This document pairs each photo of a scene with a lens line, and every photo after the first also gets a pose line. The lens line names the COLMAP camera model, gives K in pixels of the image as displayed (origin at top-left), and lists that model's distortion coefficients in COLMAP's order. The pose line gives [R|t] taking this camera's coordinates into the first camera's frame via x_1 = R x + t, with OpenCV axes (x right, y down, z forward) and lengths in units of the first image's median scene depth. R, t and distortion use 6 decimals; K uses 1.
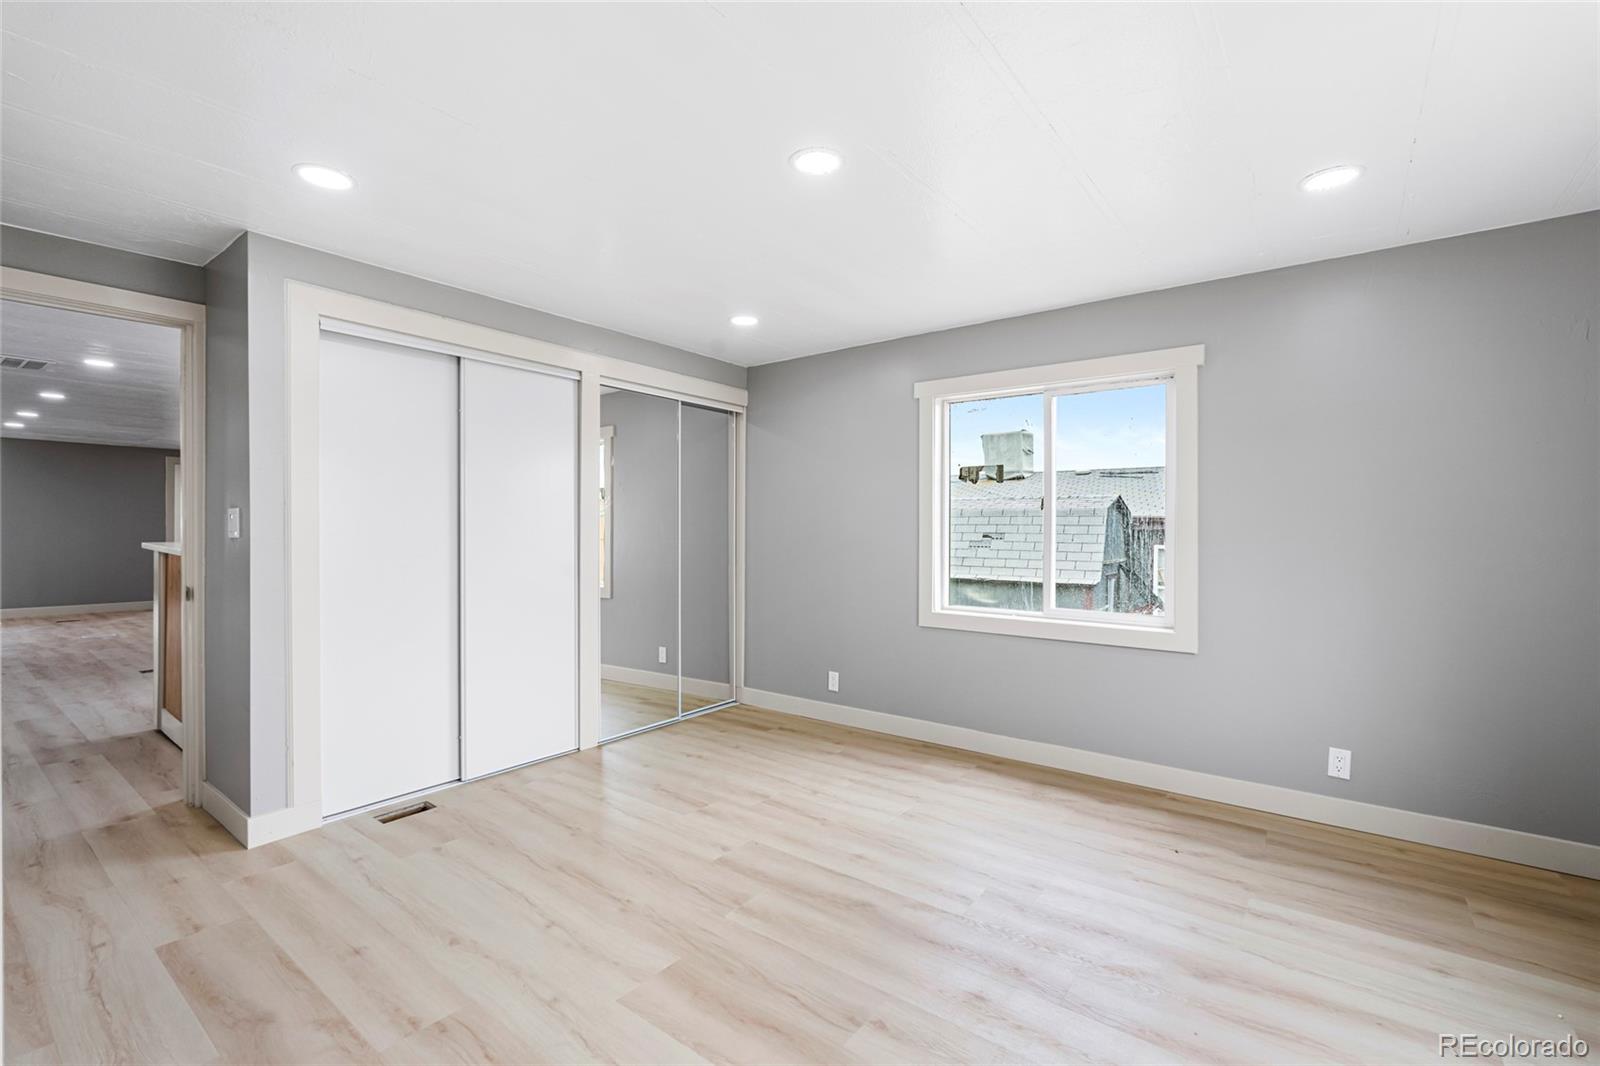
lens RADIAL K [[714.9, 0, 798.4], [0, 714.9, 530.8], [0, 0, 1]] dist [-0.004118, -0.000019]
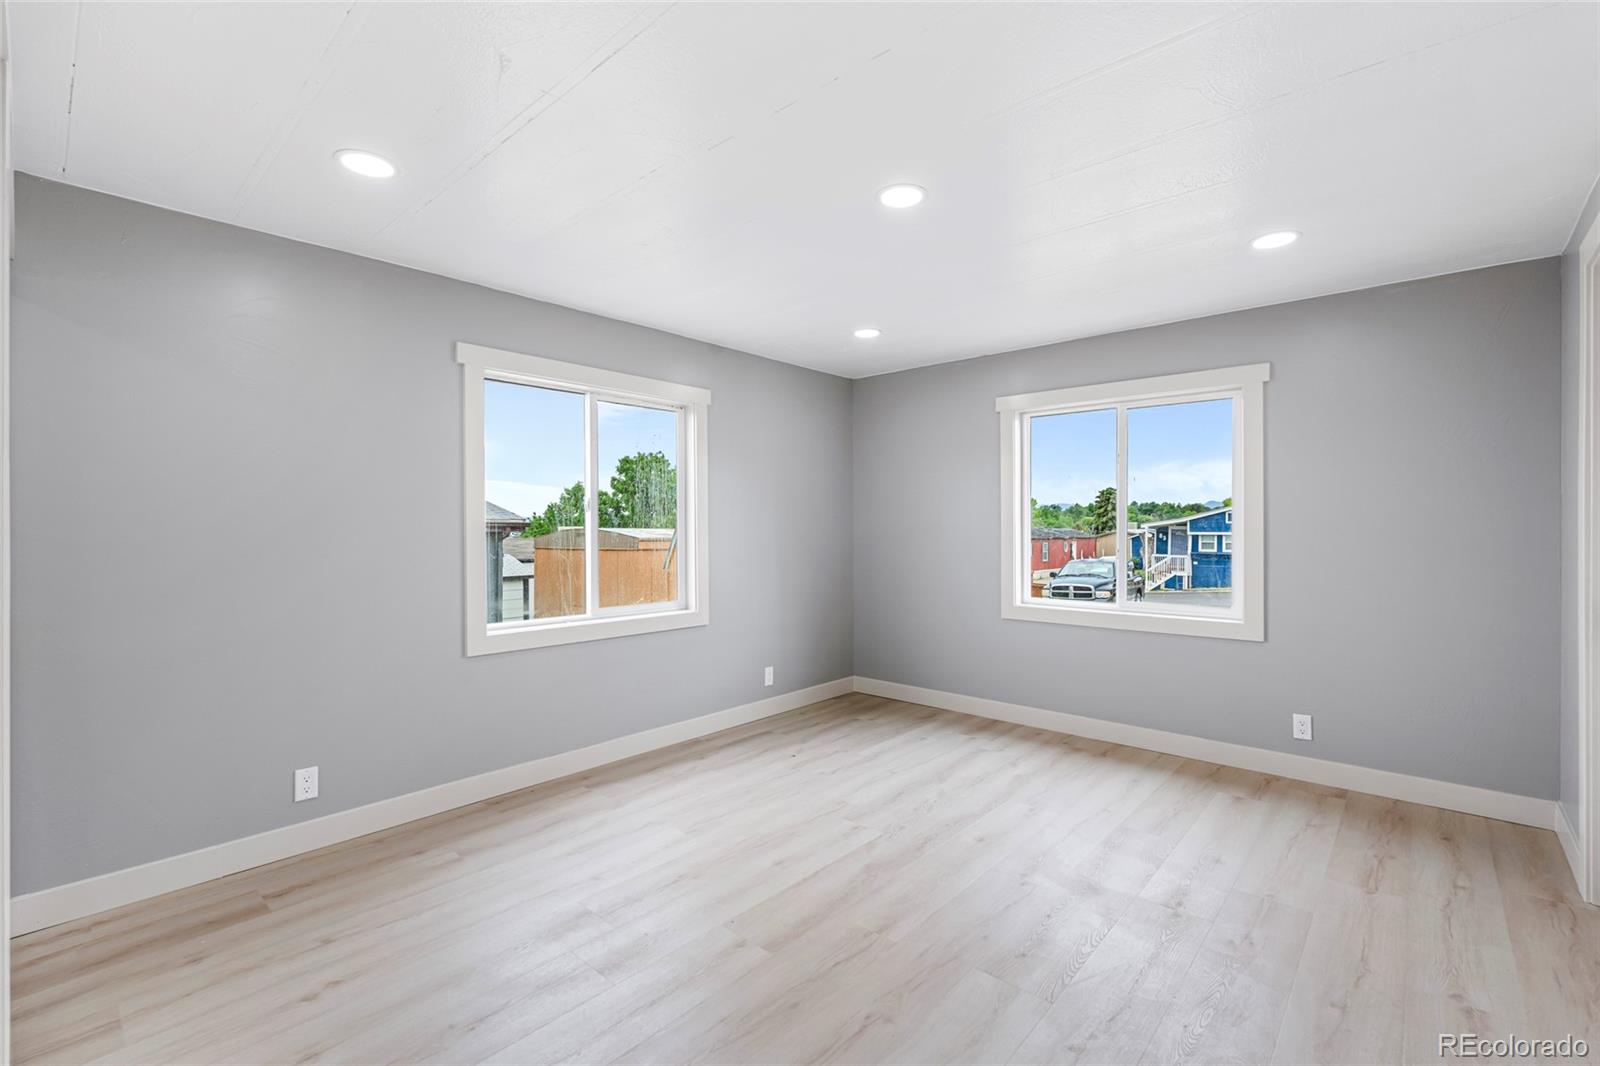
lens RADIAL K [[714.9, 0, 798.9], [0, 714.9, 530.1], [0, 0, 1]] dist [-0.004118, -0.000019]
pose [[0.051580, -0.005567, 0.998653, -0.700353], [0.008845, 0.999948, 0.005118, -0.006273], [-0.998630, 0.008569, 0.051627, 0.717908]]
